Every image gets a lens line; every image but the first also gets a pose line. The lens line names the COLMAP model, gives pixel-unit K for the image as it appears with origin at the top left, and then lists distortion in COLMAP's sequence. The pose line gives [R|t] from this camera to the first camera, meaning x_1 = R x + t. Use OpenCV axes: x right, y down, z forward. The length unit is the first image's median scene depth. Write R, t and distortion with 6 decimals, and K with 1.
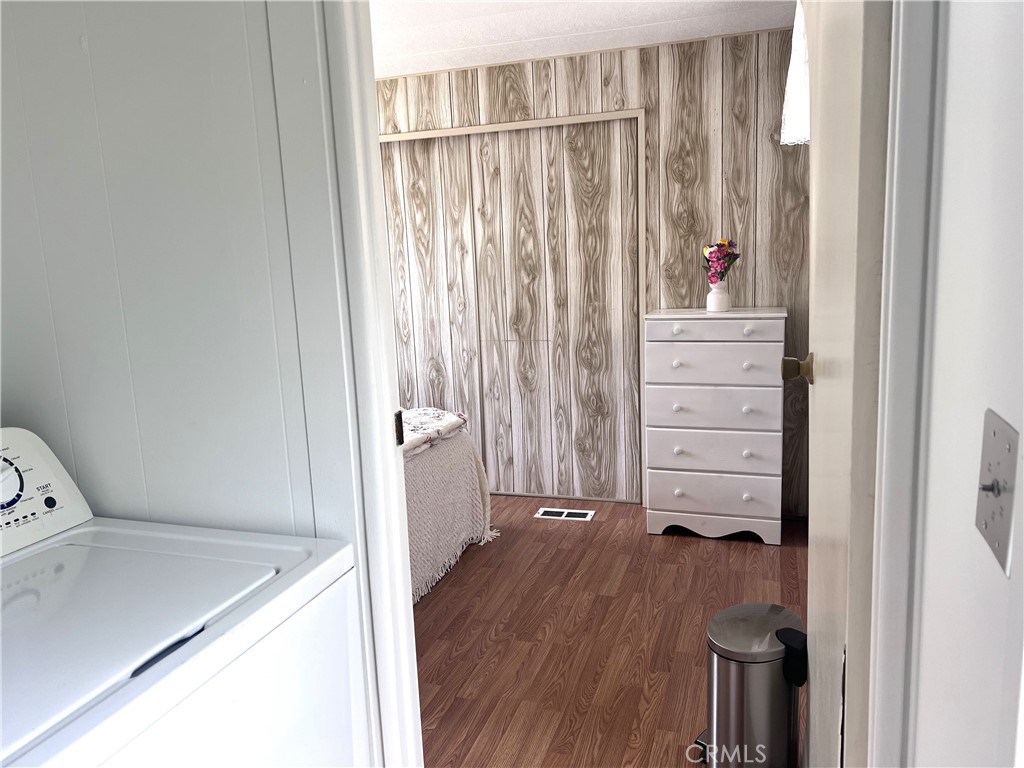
lens RADIAL K [[759.4, 0, 512.0], [0, 759.4, 384.0], [0, 0, 1]] dist [0.099787, -0.129392]
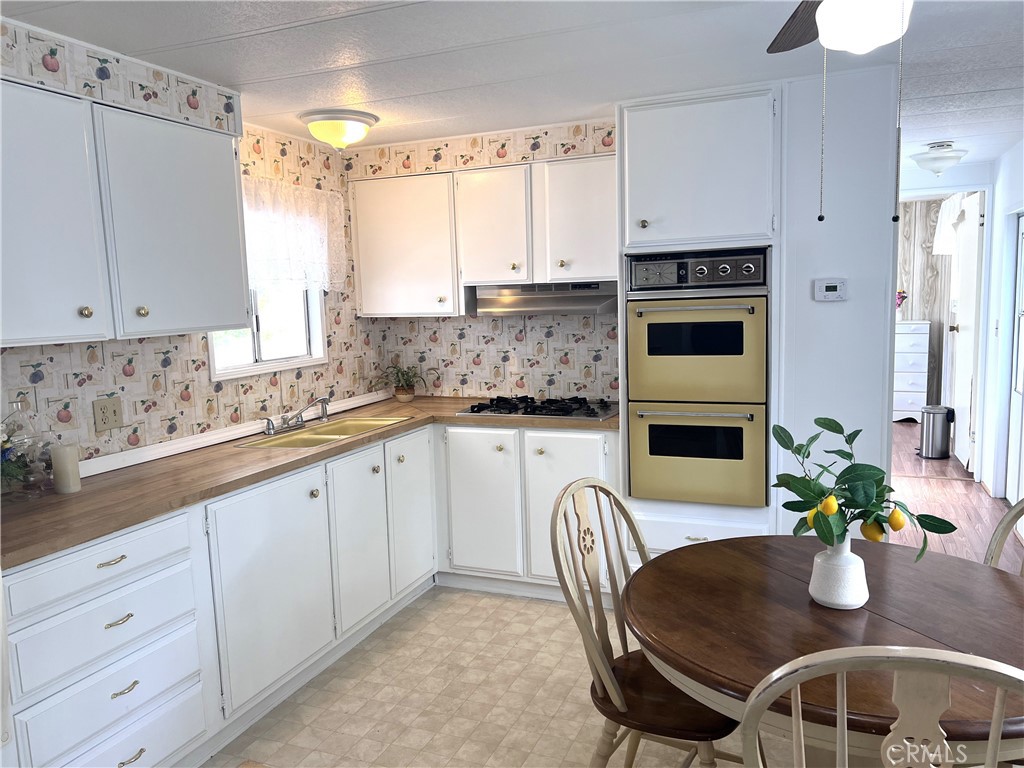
lens RADIAL K [[759.4, 0, 512.0], [0, 759.4, 384.0], [0, 0, 1]] dist [0.099787, -0.129392]
pose [[0.997565, 0.022149, -0.066136, -0.717105], [-0.024828, 0.998892, -0.039970, 0.211983], [0.065178, 0.041515, 0.997010, -1.354614]]
